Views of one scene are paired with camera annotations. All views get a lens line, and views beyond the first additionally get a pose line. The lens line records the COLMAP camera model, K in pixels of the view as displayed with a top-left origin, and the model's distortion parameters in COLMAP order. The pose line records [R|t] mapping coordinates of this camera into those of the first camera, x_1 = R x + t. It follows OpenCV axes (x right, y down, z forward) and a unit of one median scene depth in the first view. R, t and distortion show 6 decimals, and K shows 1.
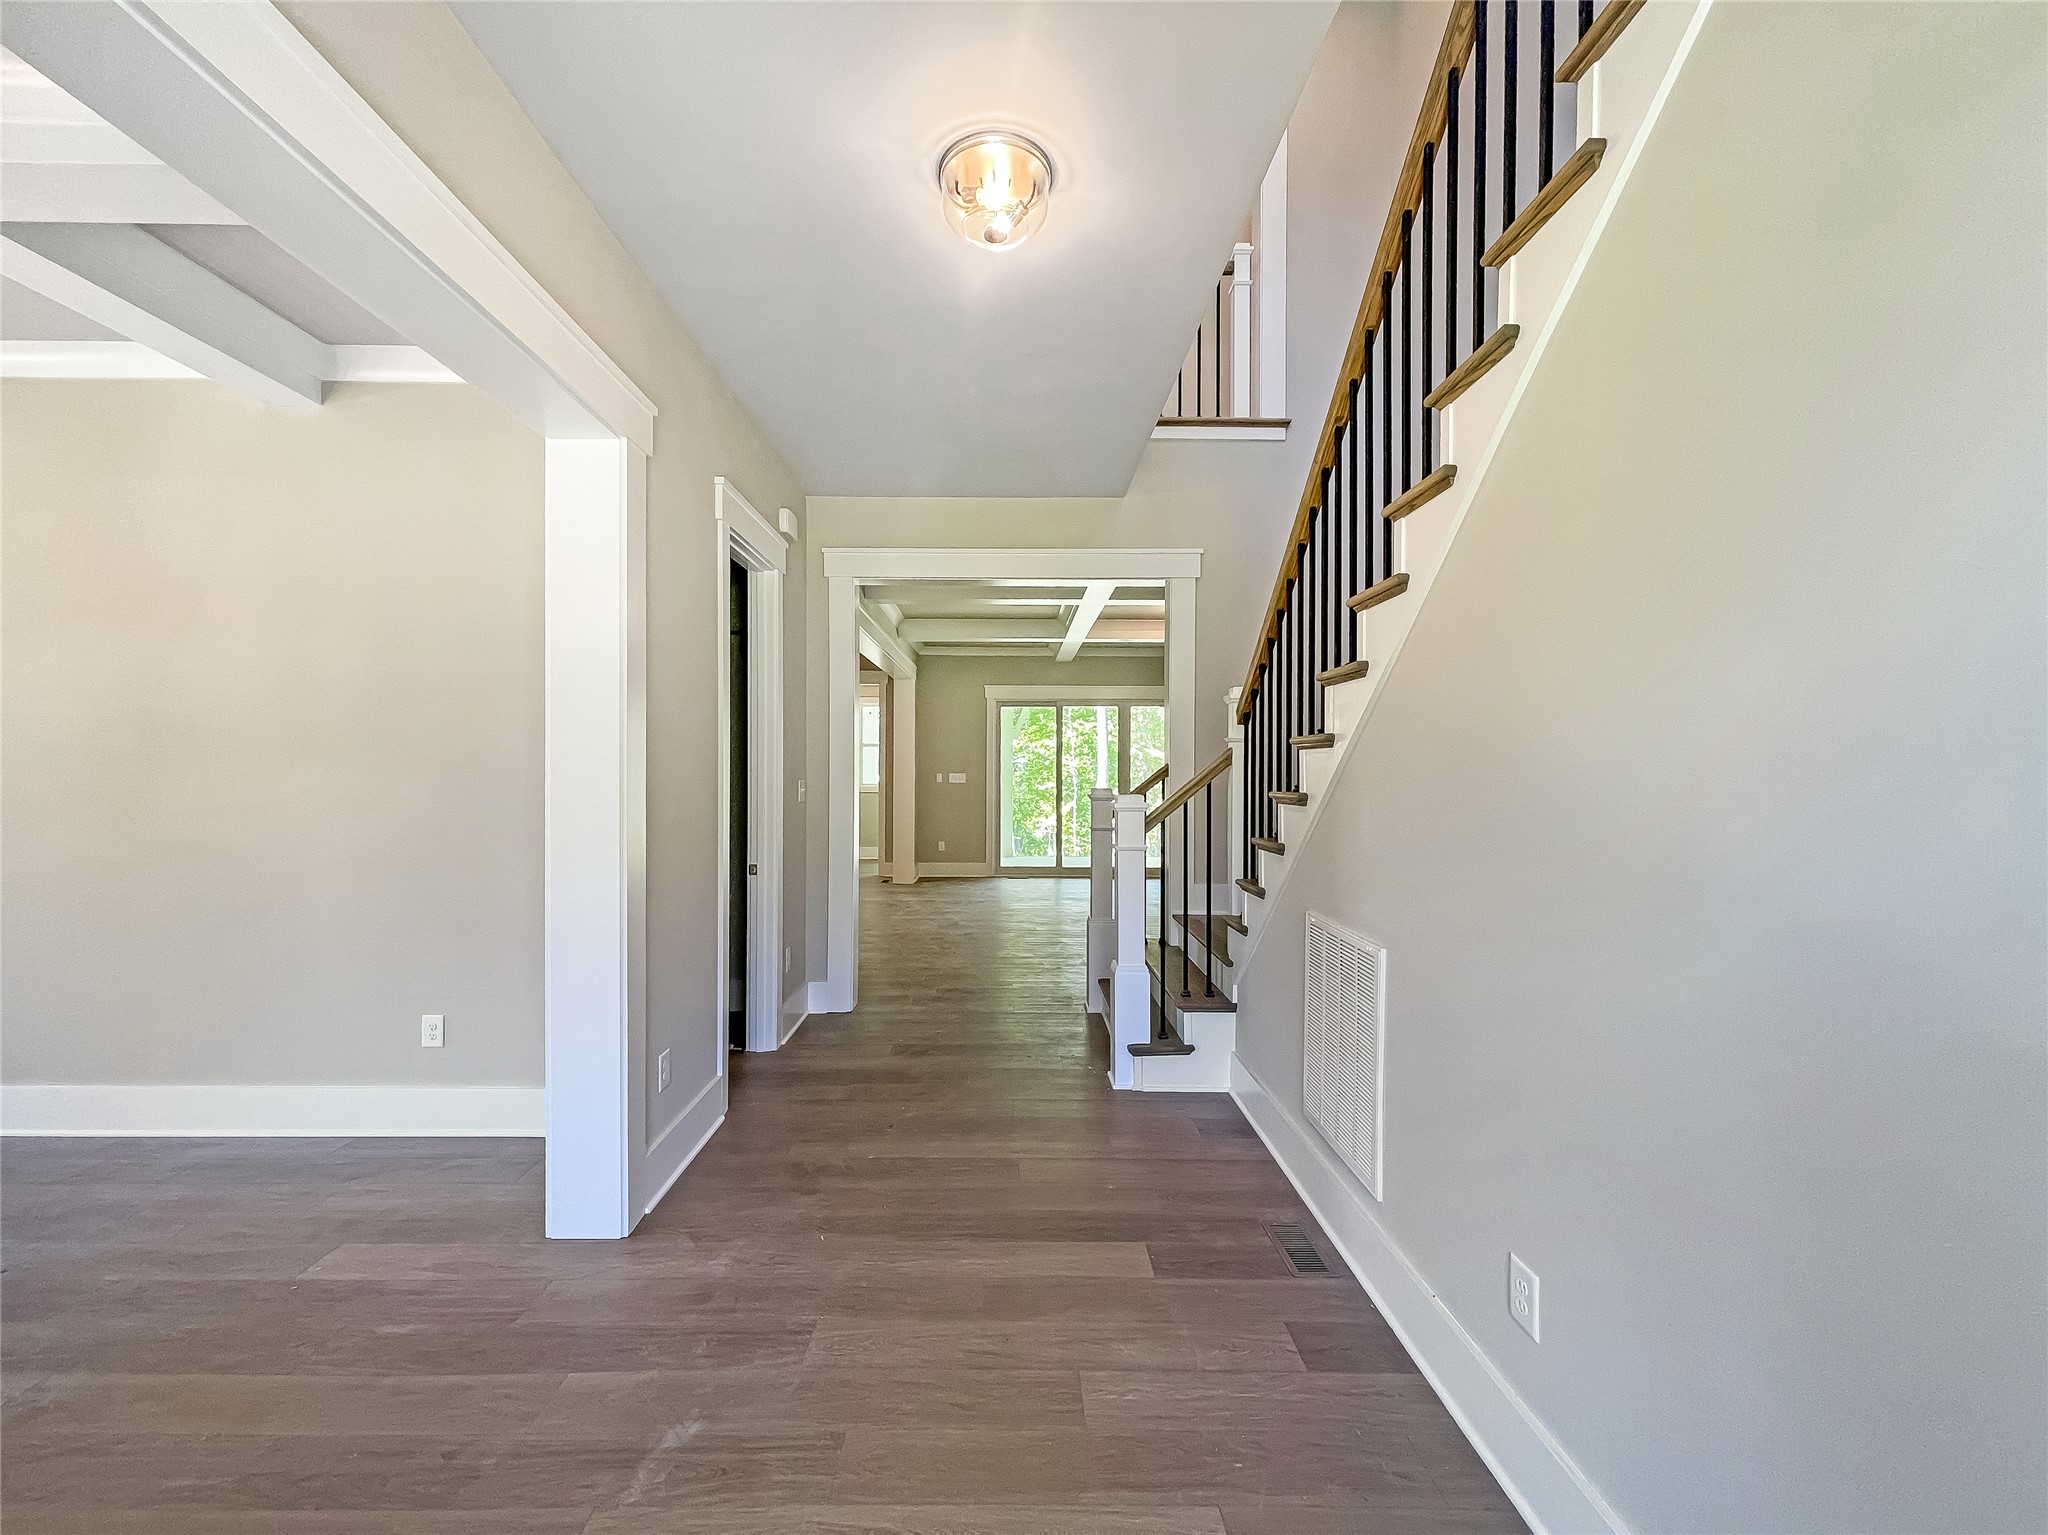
lens RADIAL K [[834.9, 0, 1018.9], [0, 834.9, 775.3], [0, 0, 1]] dist [0.002288, 0.000523]
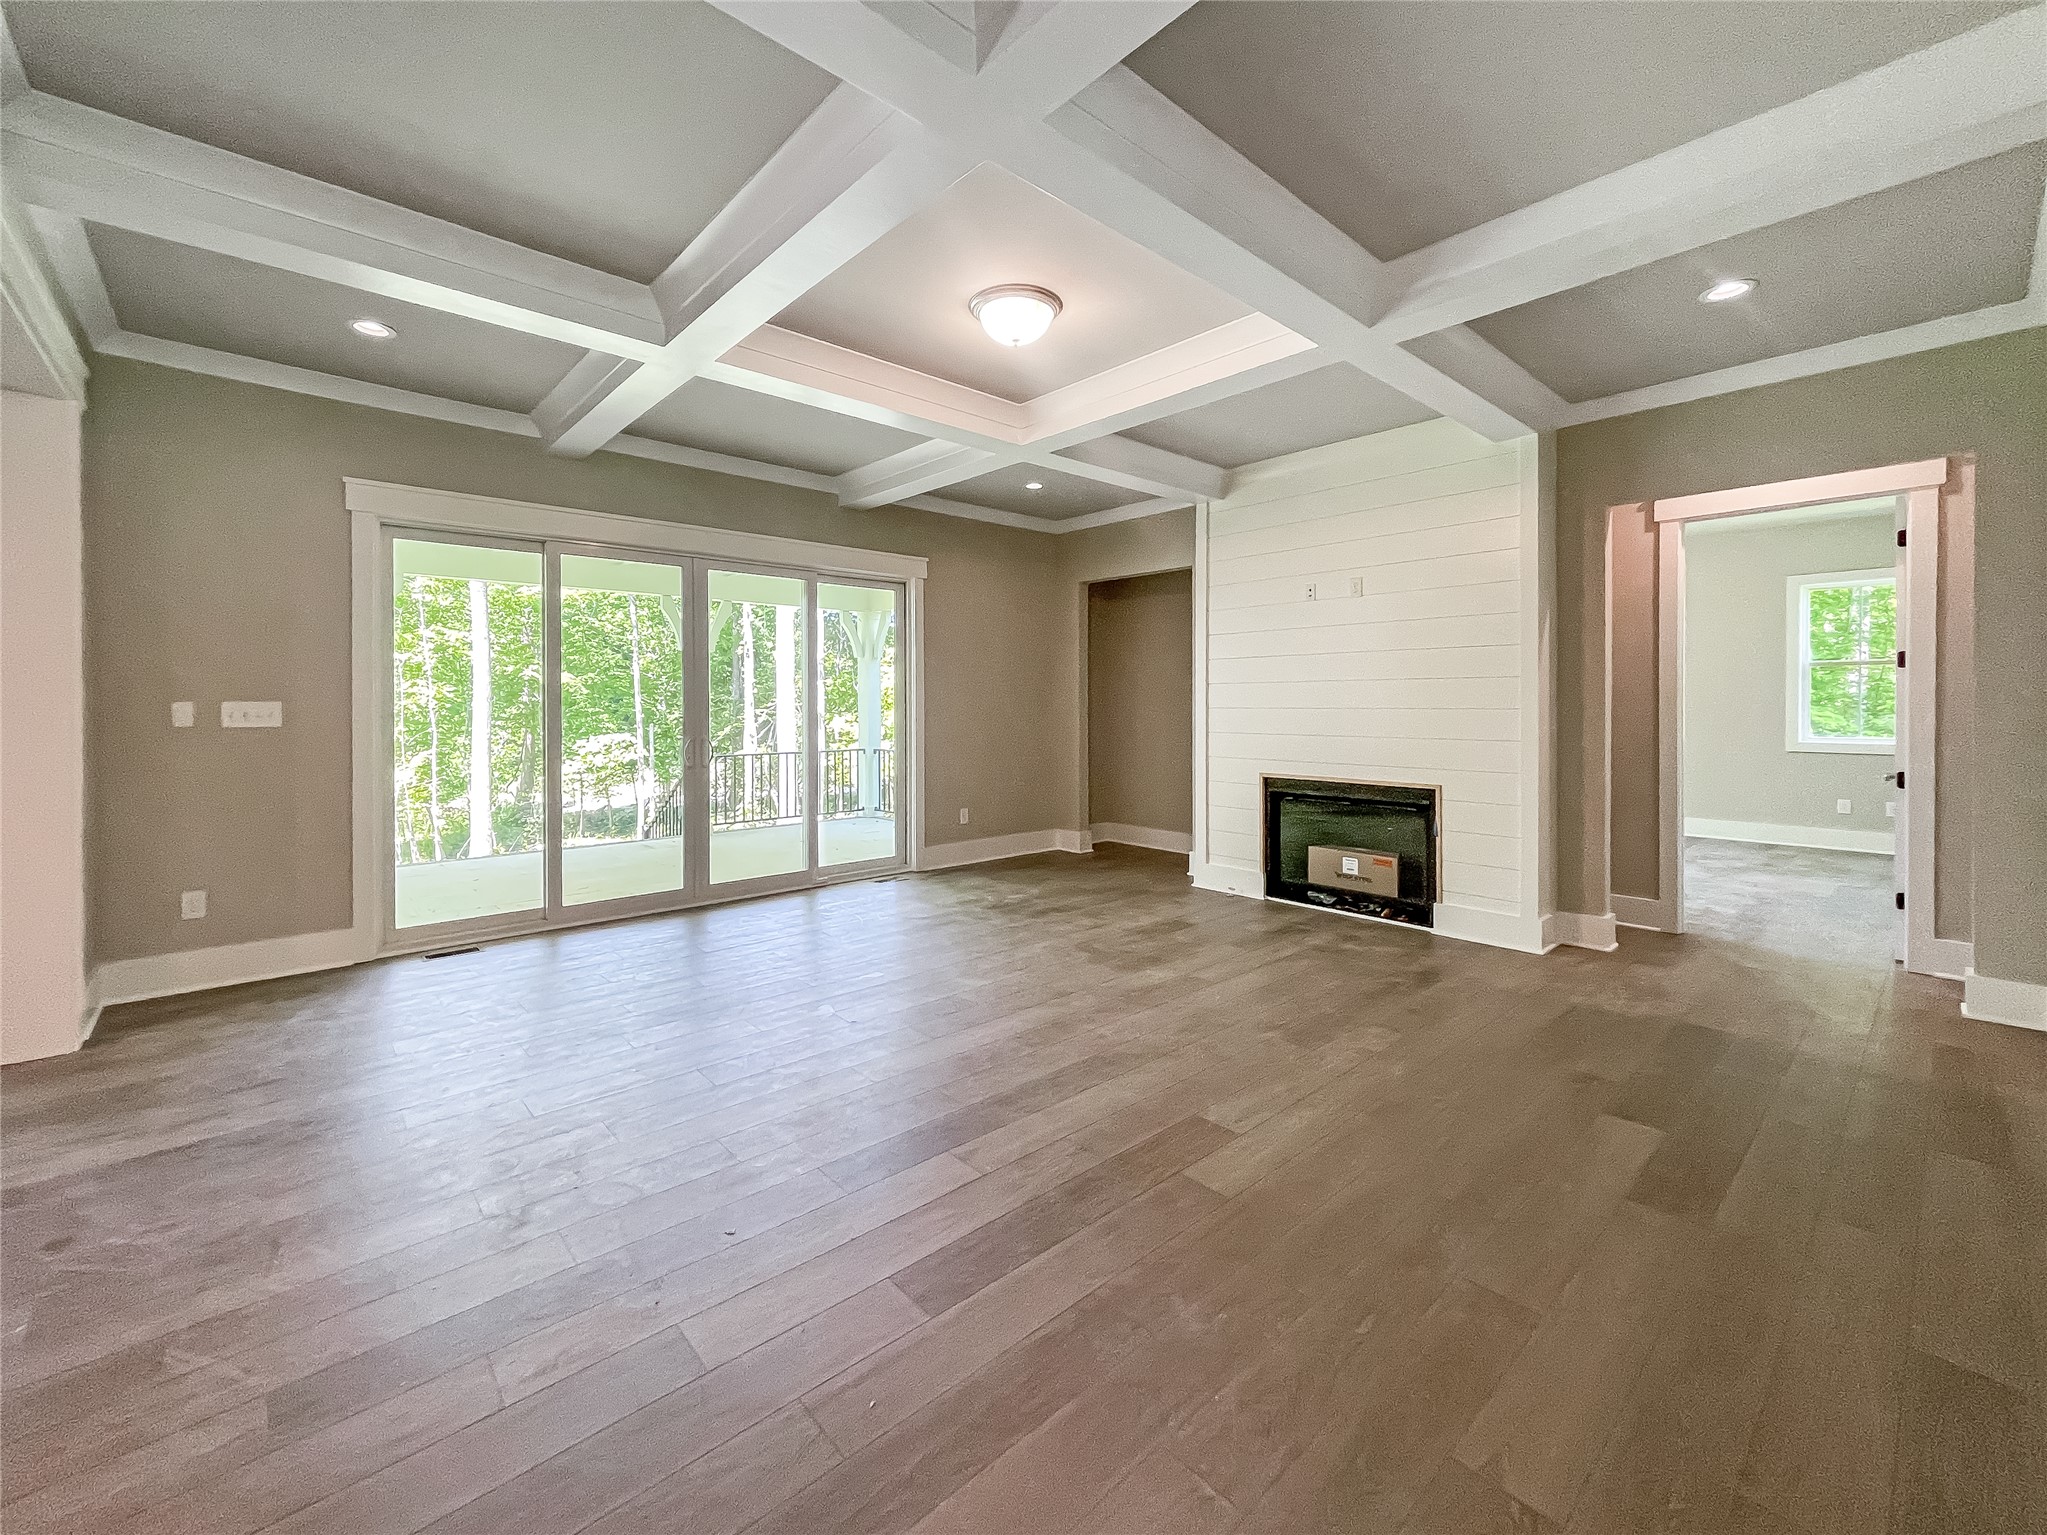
lens RADIAL K [[834.5, 0, 993.1], [0, 834.5, 704.7], [0, 0, 1]] dist [0.002288, 0.000523]
pose [[0.757128, -0.000763, 0.653266, -0.185801], [0.004118, 0.999985, -0.003604, 0.004757], [-0.653254, 0.005418, 0.757120, 1.389028]]
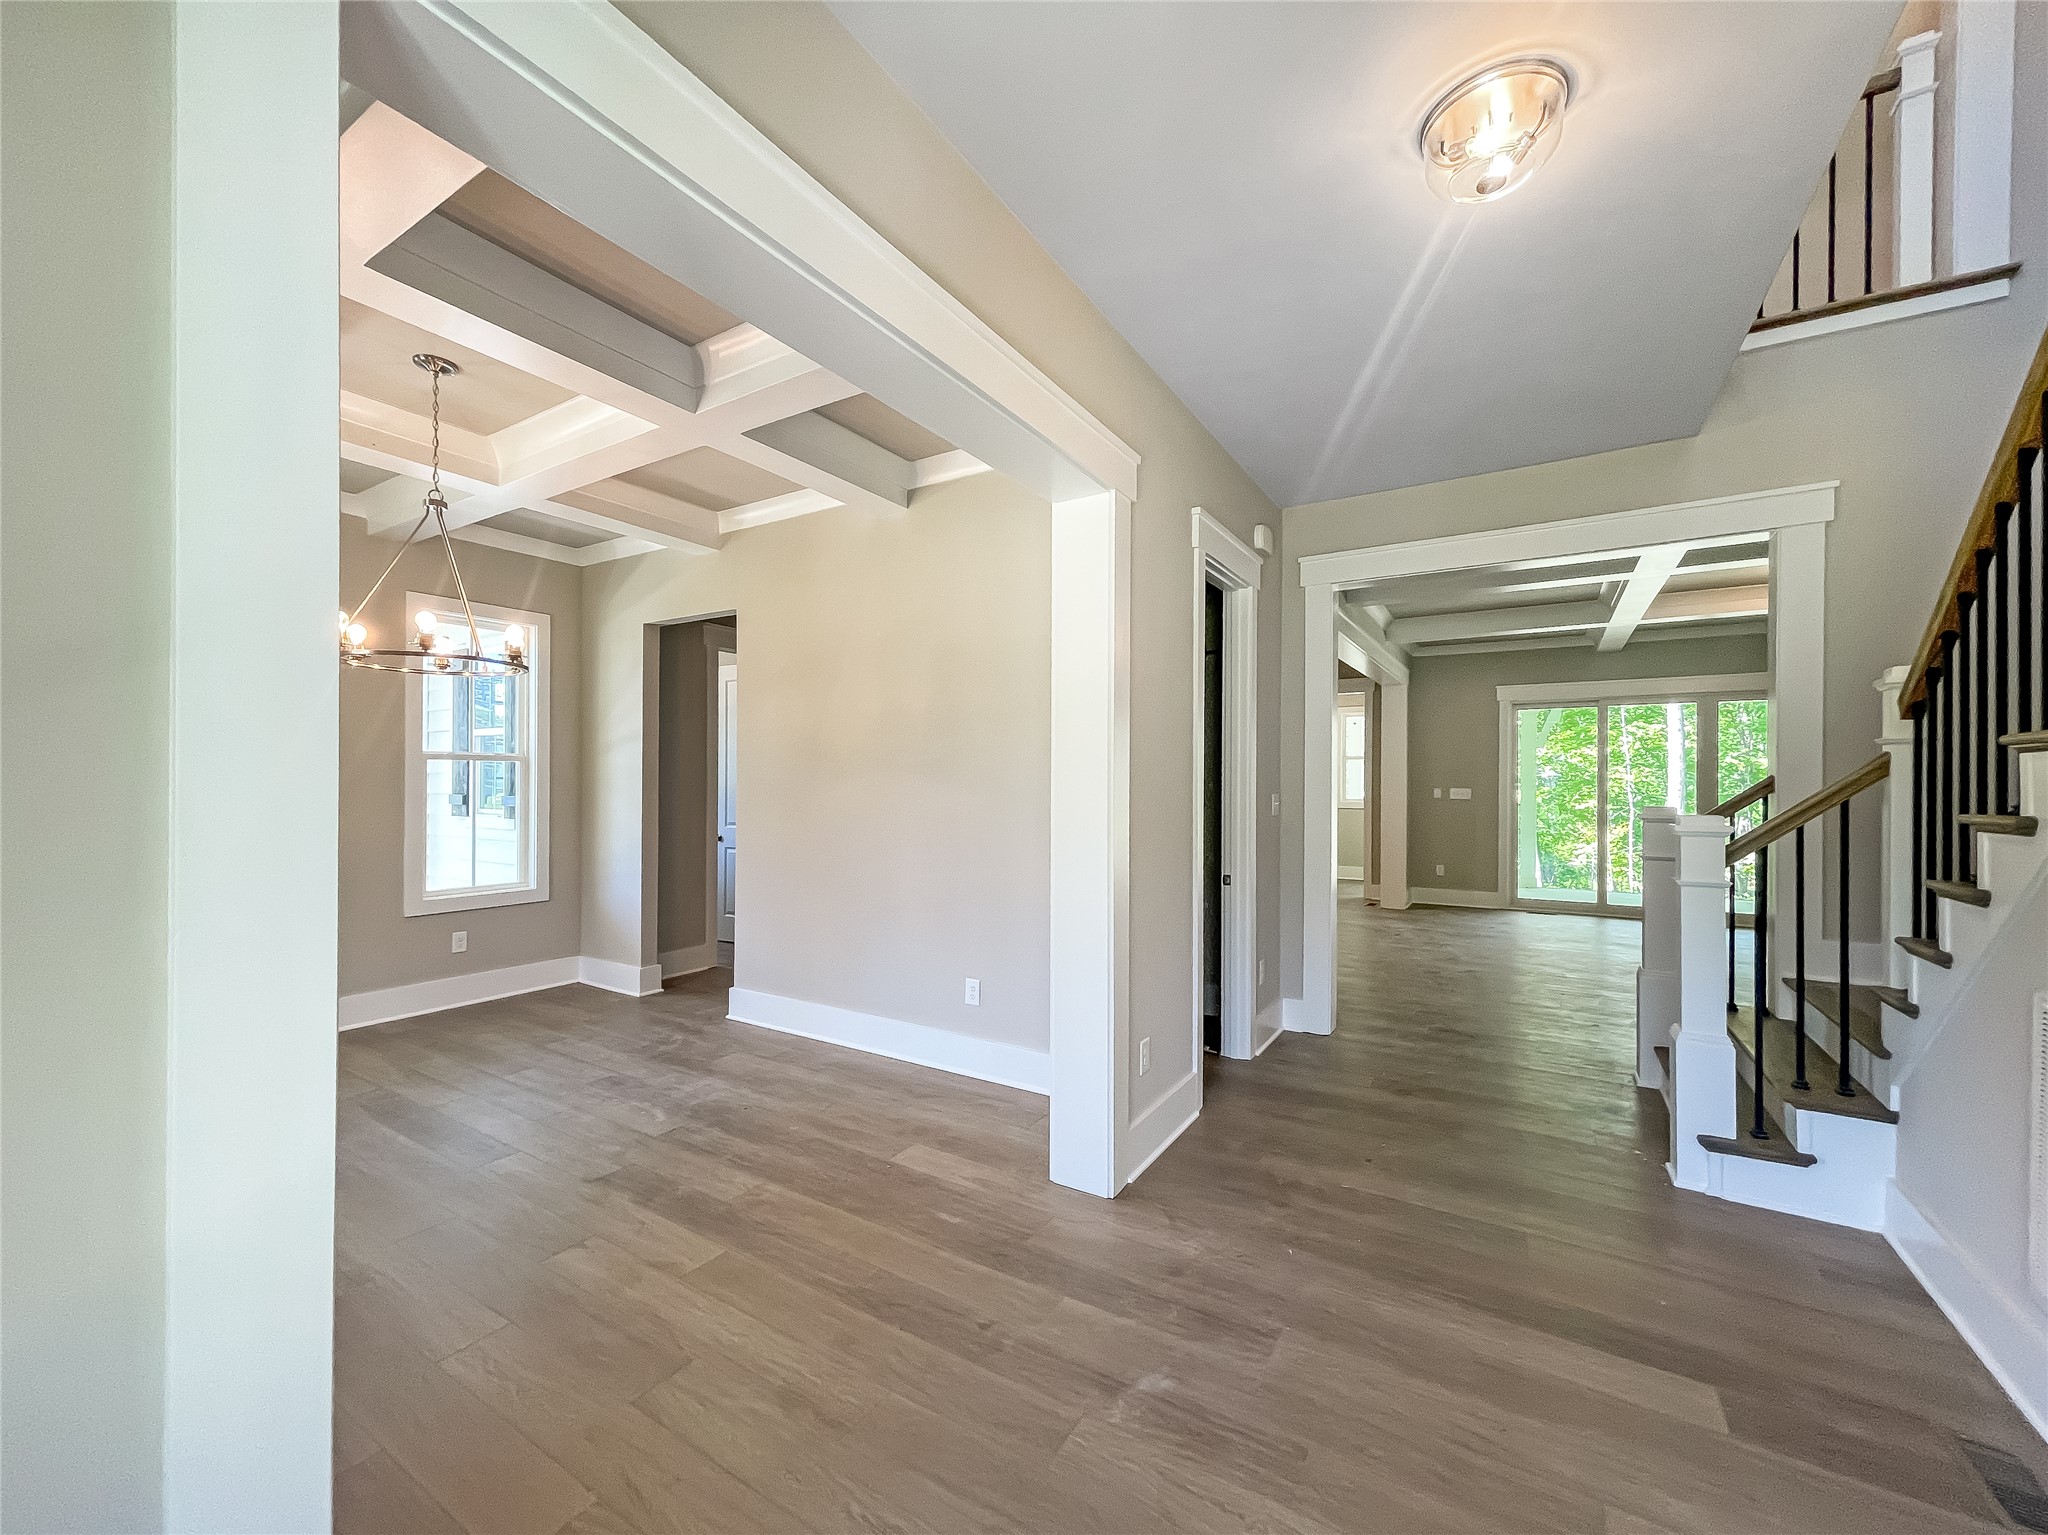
lens RADIAL K [[834.9, 0, 997.7], [0, 834.9, 784.0], [0, 0, 1]] dist [0.002288, 0.000523]
pose [[0.833950, 0.000387, -0.551839, 0.016155], [-0.004380, 0.999973, -0.005918, 0.001928], [0.551822, 0.007352, 0.833930, -0.019699]]
